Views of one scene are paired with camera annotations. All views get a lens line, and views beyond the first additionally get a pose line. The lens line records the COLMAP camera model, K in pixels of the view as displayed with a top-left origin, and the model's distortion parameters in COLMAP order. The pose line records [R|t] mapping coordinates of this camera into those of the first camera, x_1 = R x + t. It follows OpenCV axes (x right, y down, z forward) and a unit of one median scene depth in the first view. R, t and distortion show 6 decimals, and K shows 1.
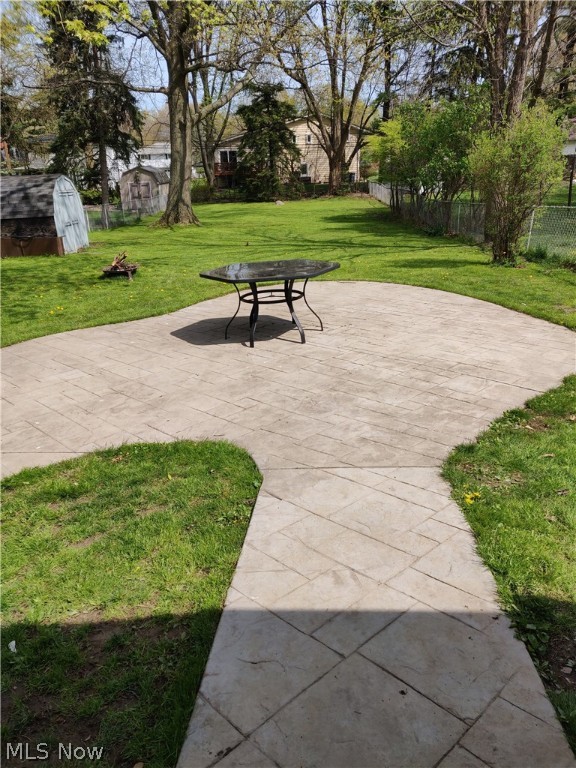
lens RADIAL K [[597.8, 0, 288.0], [0, 597.8, 384.0], [0, 0, 1]] dist [-0.128149, 0.218039]
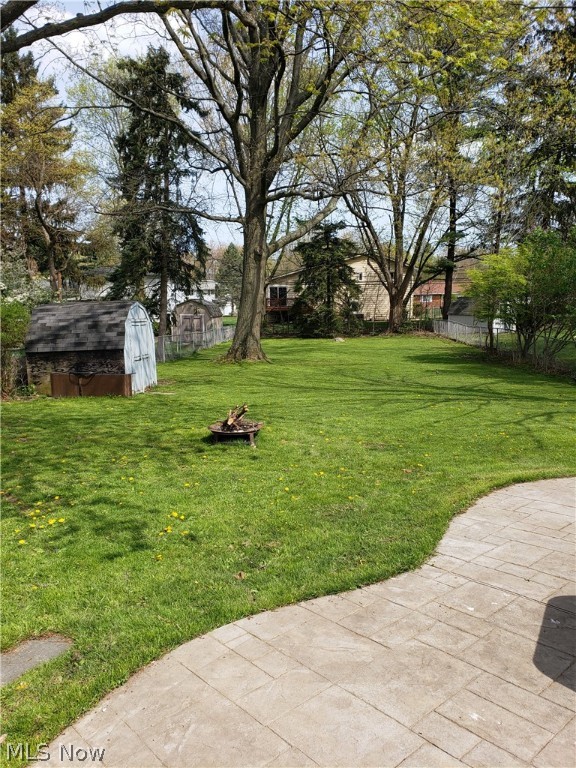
lens RADIAL K [[605.3, 0, 288.0], [0, 605.3, 384.0], [0, 0, 1]] dist [0.048631, -0.002096]
pose [[0.998143, 0.025964, -0.055107, -0.057914], [-0.037483, 0.974869, -0.219604, -0.028716], [0.048020, 0.221262, 0.974031, 0.092943]]
